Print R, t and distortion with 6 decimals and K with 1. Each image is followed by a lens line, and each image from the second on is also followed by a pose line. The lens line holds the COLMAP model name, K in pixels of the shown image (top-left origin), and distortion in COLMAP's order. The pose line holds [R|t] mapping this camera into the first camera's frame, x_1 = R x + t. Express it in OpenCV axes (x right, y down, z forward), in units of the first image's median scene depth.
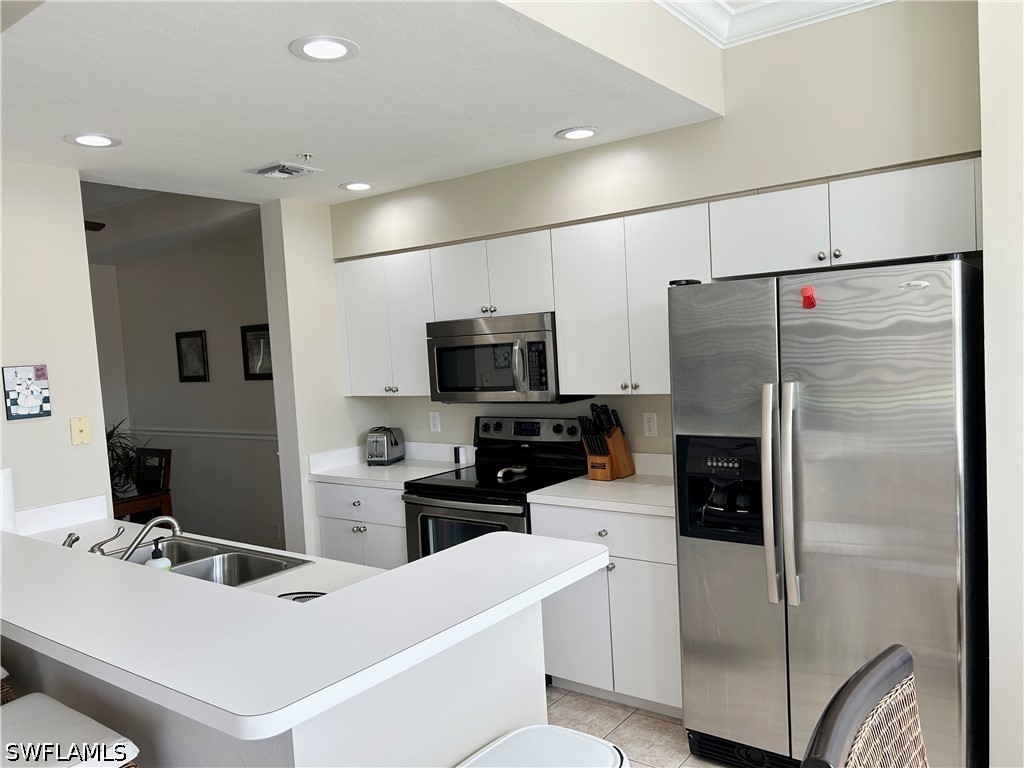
lens RADIAL K [[770.8, 0, 511.6], [0, 770.8, 390.4], [0, 0, 1]] dist [0.042497, 0.000518]
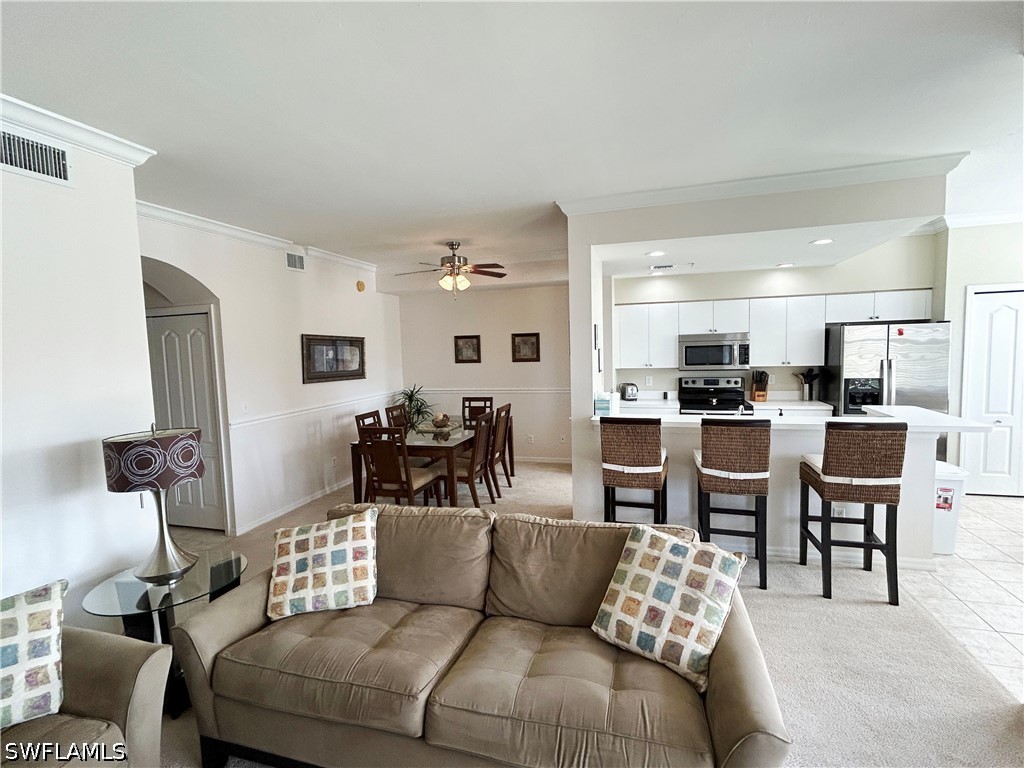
lens RADIAL K [[478.1, 0, 513.7], [0, 478.1, 377.5], [0, 0, 1]] dist [-0.001251, -0.000075]
pose [[0.937841, 0.010726, 0.346901, -1.053078], [-0.005148, 0.999842, -0.016997, 0.063412], [-0.347028, 0.014155, 0.937748, -0.148730]]
